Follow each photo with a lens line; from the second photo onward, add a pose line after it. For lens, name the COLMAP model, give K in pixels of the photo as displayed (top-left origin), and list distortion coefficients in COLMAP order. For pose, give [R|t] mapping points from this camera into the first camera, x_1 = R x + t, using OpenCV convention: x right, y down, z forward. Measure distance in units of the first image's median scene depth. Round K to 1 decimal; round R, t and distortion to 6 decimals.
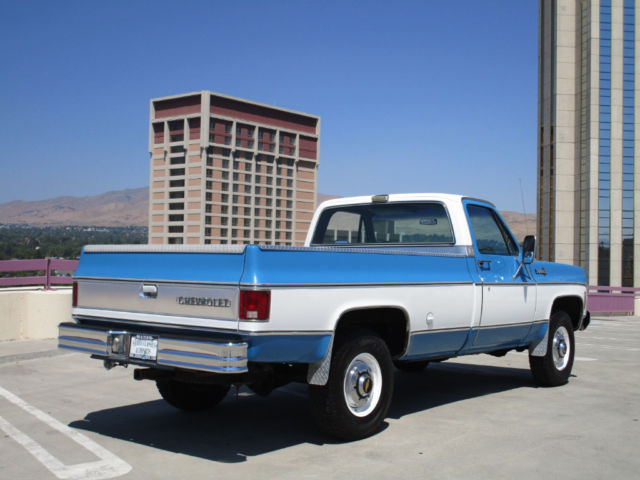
lens RADIAL K [[862.6, 0, 308.0], [0, 862.6, 238.8], [0, 0, 1]] dist [-0.044649, 0.038527]
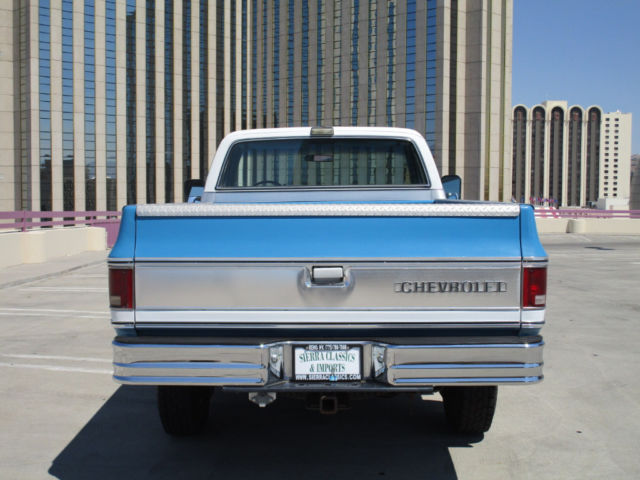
lens RADIAL K [[851.3, 0, 316.2], [0, 851.3, 231.6], [0, 0, 1]] dist [-0.022574, -0.065153]
pose [[0.763880, -0.053709, 0.643119, -0.052462], [-0.001671, 0.996363, 0.085194, -0.002489], [-0.645356, -0.066153, 0.761012, 0.044456]]
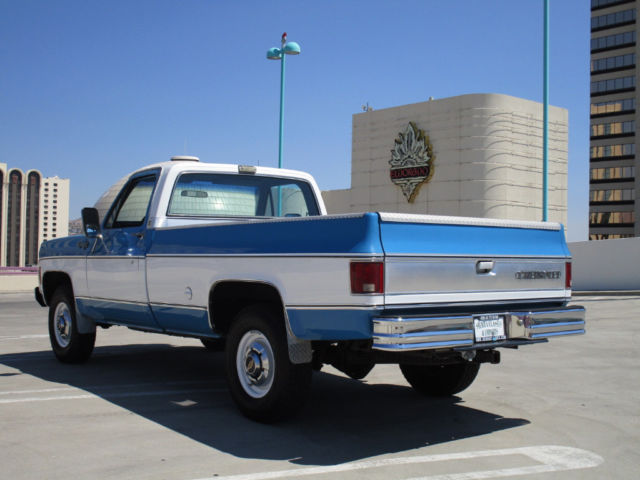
lens RADIAL K [[862.6, 0, 308.0], [0, 862.6, 238.8], [0, 0, 1]] dist [-0.044649, 0.038527]
pose [[0.200016, 0.001154, 0.979792, -0.097919], [-0.030009, 0.999537, 0.004949, 0.002651], [-0.979333, -0.030393, 0.199958, 0.086757]]
